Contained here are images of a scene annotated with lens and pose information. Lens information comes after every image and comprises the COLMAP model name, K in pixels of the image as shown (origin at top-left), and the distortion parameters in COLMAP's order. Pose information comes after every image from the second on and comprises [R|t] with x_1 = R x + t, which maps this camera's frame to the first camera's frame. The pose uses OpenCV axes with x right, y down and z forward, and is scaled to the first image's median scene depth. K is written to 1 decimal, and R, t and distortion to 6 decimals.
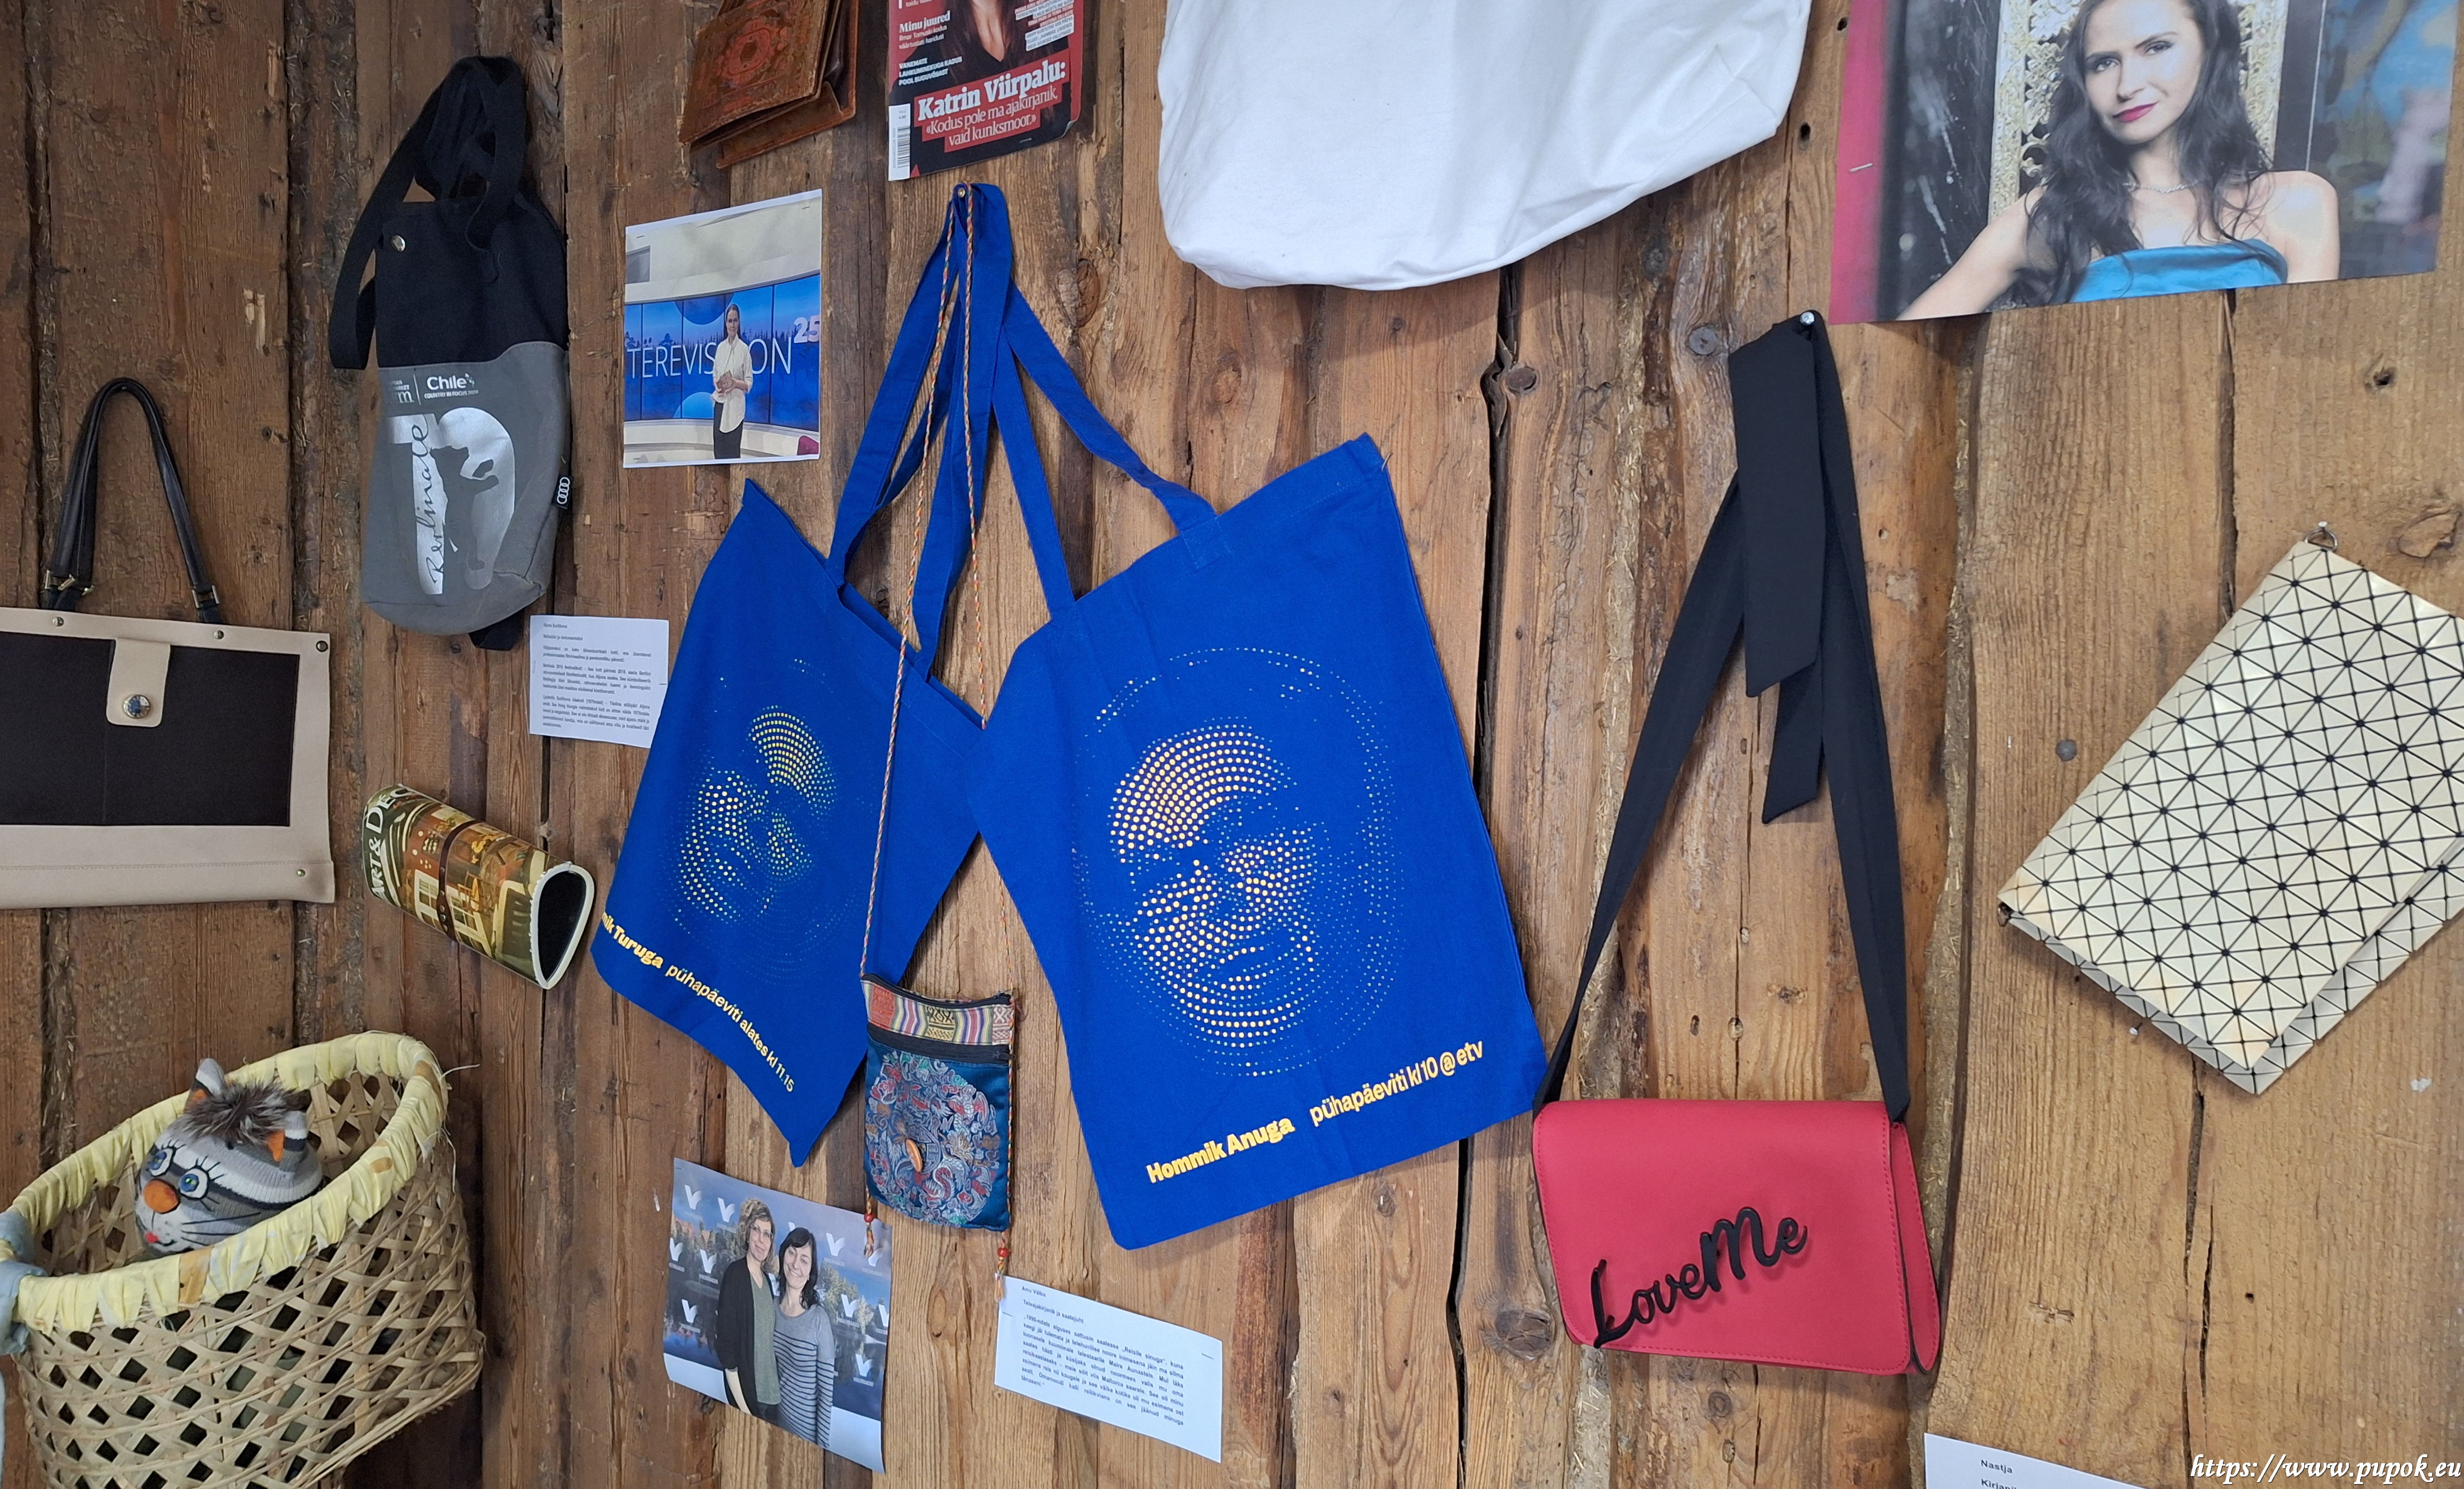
lens RADIAL K [[1729.6, 0, 1232.0], [0, 1729.6, 744.5], [0, 0, 1]] dist [0.065262, -0.076526]
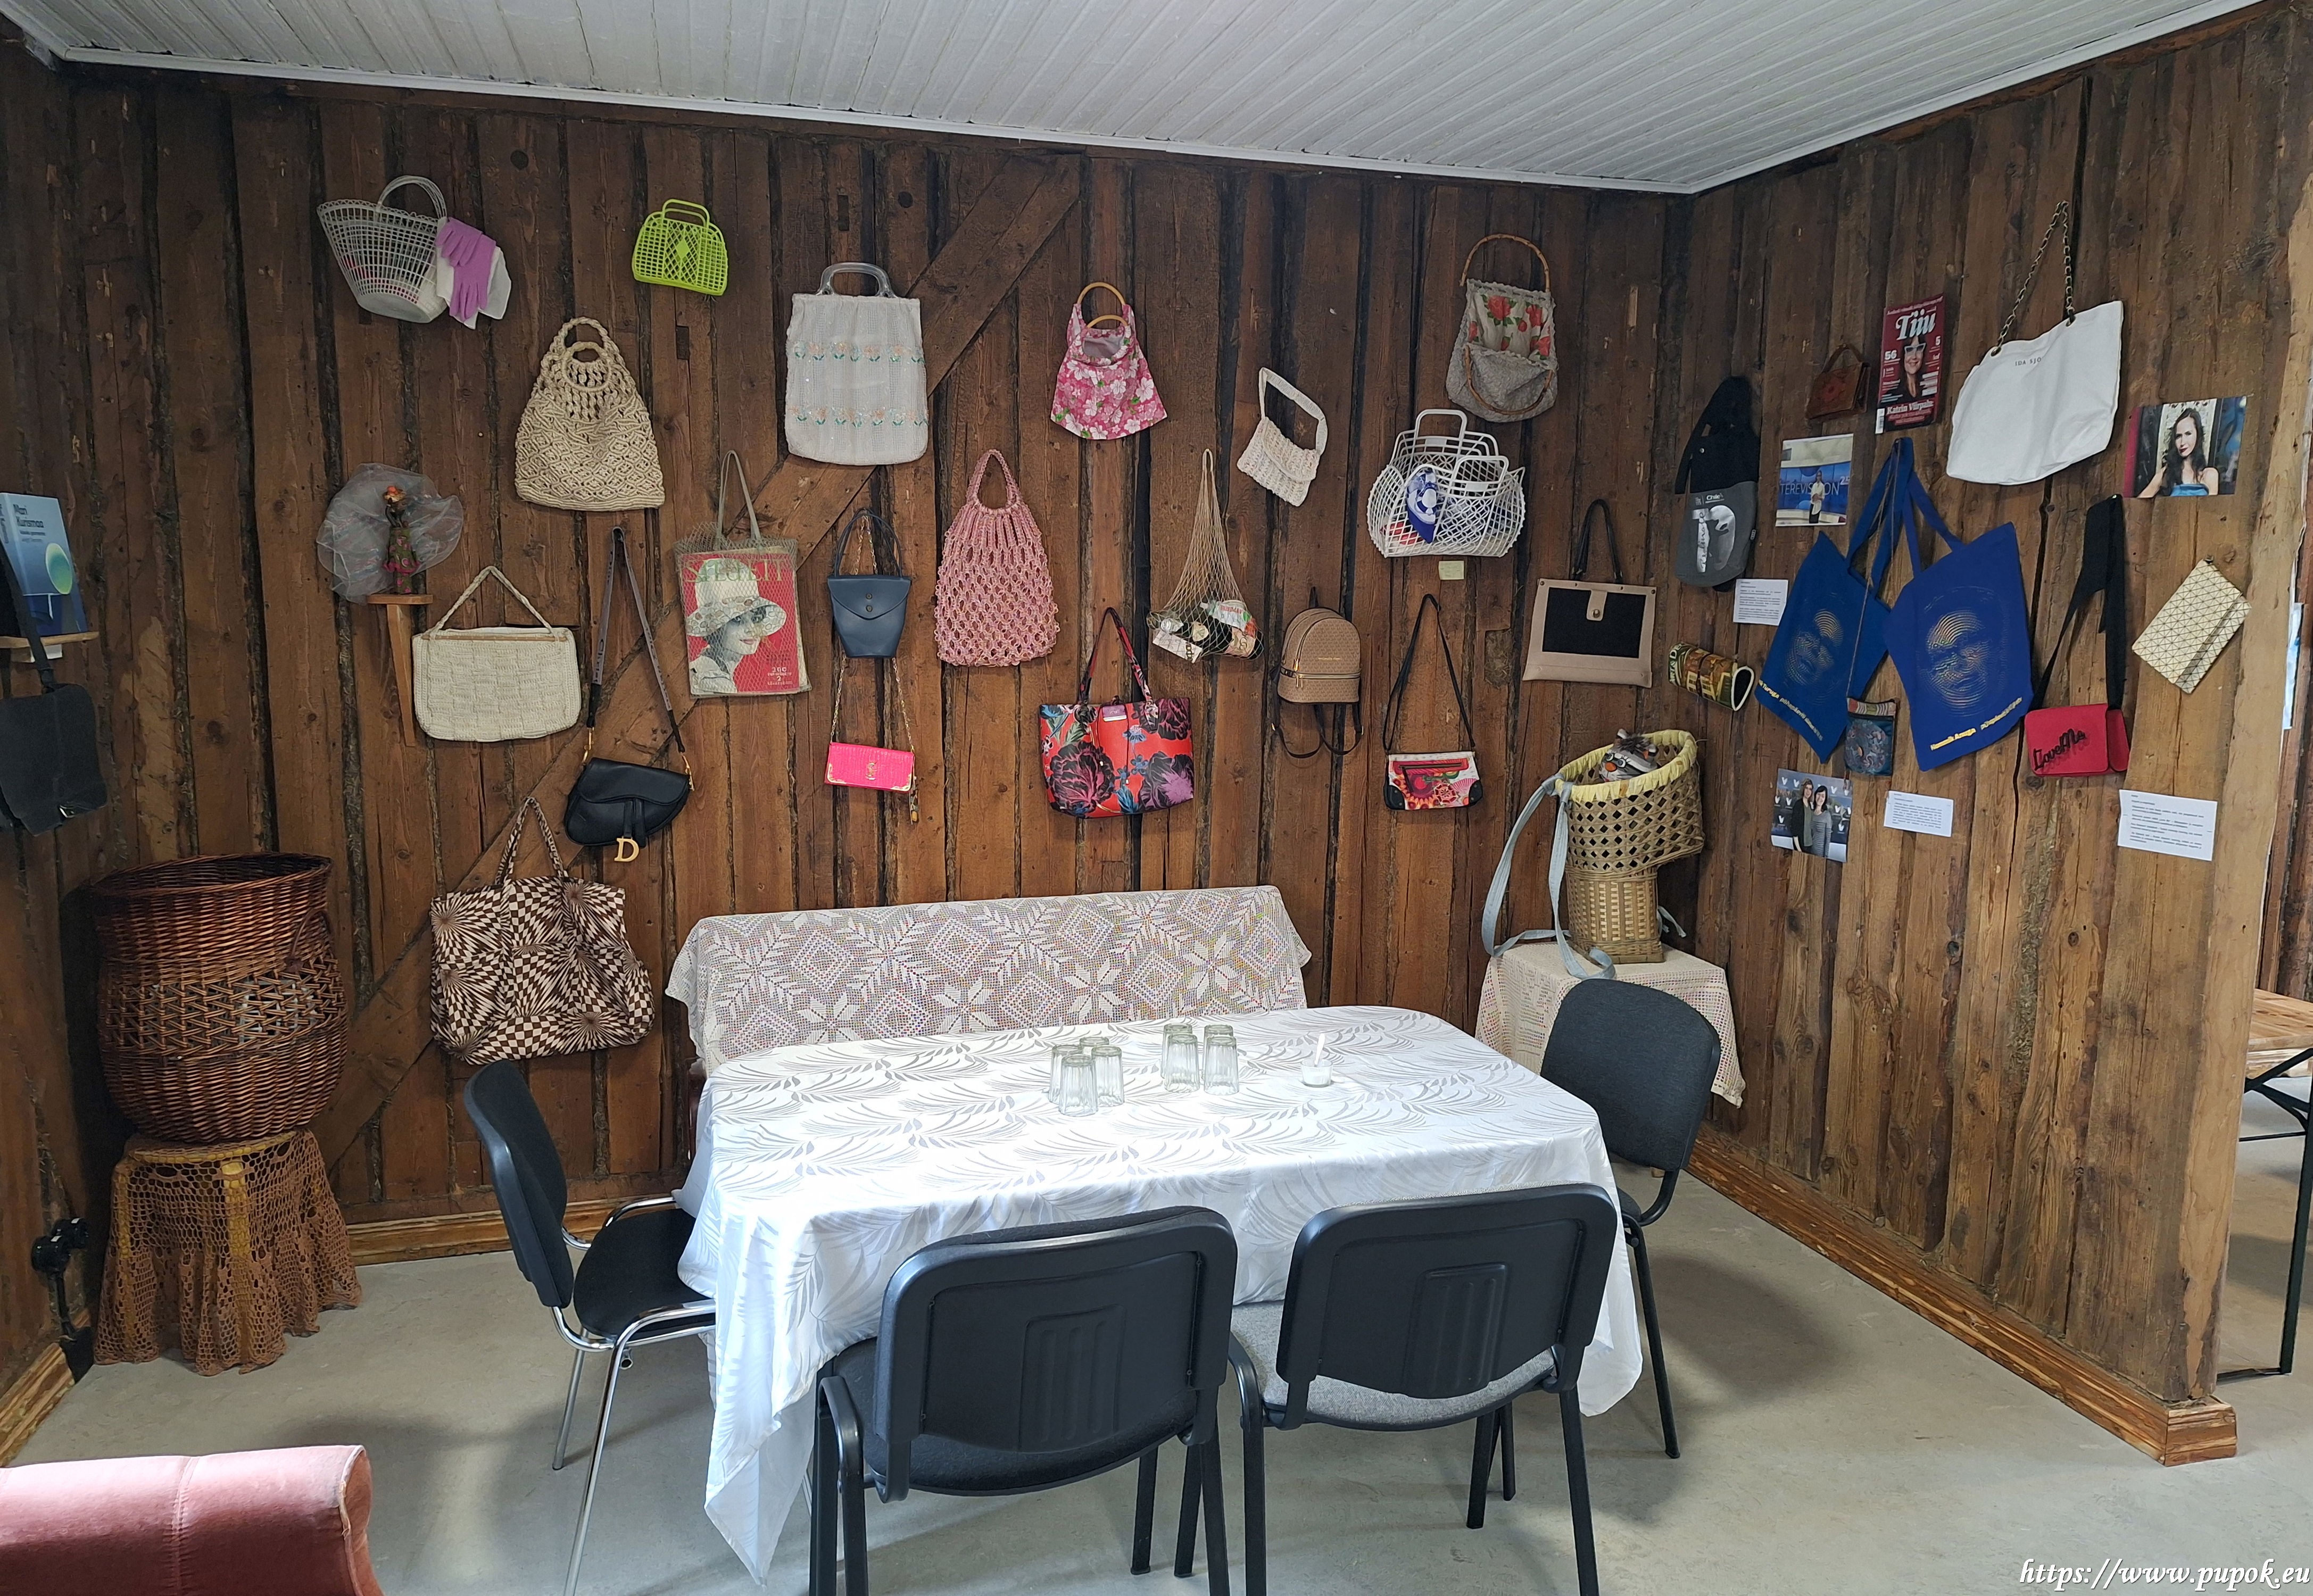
lens RADIAL K [[1565.5, 0, 1156.5], [0, 1565.5, 798.0], [0, 0, 1]] dist [0.084869, -0.059937]
pose [[0.777976, 0.072993, -0.624040, 0.547783], [-0.026545, 0.996160, 0.083425, 0.100192], [0.627733, -0.048337, 0.776926, -1.780297]]
